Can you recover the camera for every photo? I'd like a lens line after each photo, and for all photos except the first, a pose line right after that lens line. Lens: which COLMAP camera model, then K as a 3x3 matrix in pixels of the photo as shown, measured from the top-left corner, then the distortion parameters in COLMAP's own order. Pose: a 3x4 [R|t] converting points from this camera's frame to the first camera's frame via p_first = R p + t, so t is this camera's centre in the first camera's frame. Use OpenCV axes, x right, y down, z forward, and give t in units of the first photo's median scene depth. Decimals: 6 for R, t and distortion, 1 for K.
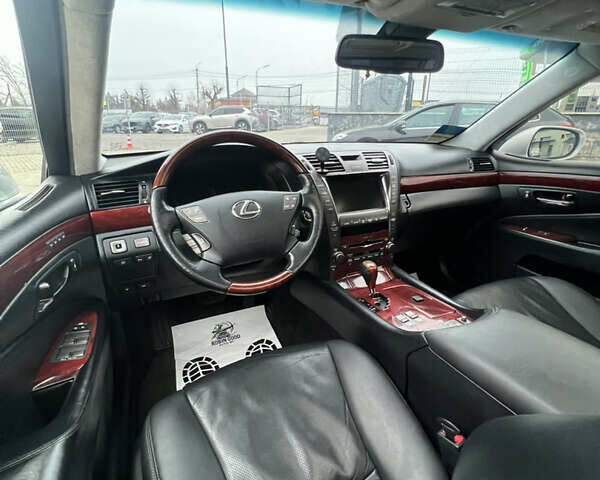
lens RADIAL K [[318.1, 0, 300.0], [0, 318.1, 240.0], [0, 0, 1]] dist [0.000528, 0.000689]
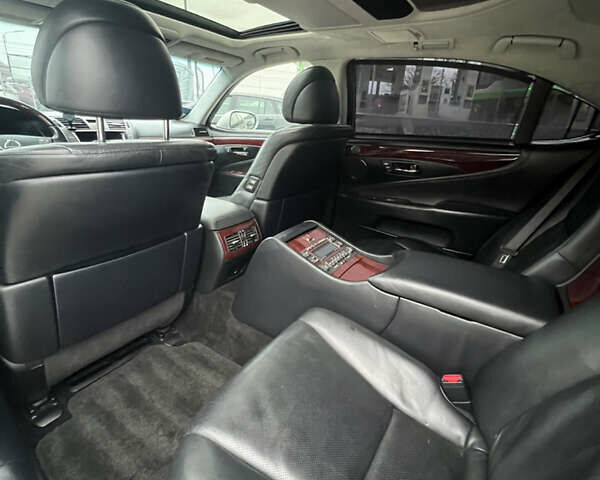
lens RADIAL K [[318.1, 0, 300.0], [0, 318.1, 240.0], [0, 0, 1]] dist [0.000528, 0.000689]
pose [[0.846616, -0.153621, 0.509551, 0.015703], [0.139101, 0.988025, 0.066758, 0.041253], [-0.513705, 0.014361, 0.857847, -0.098026]]
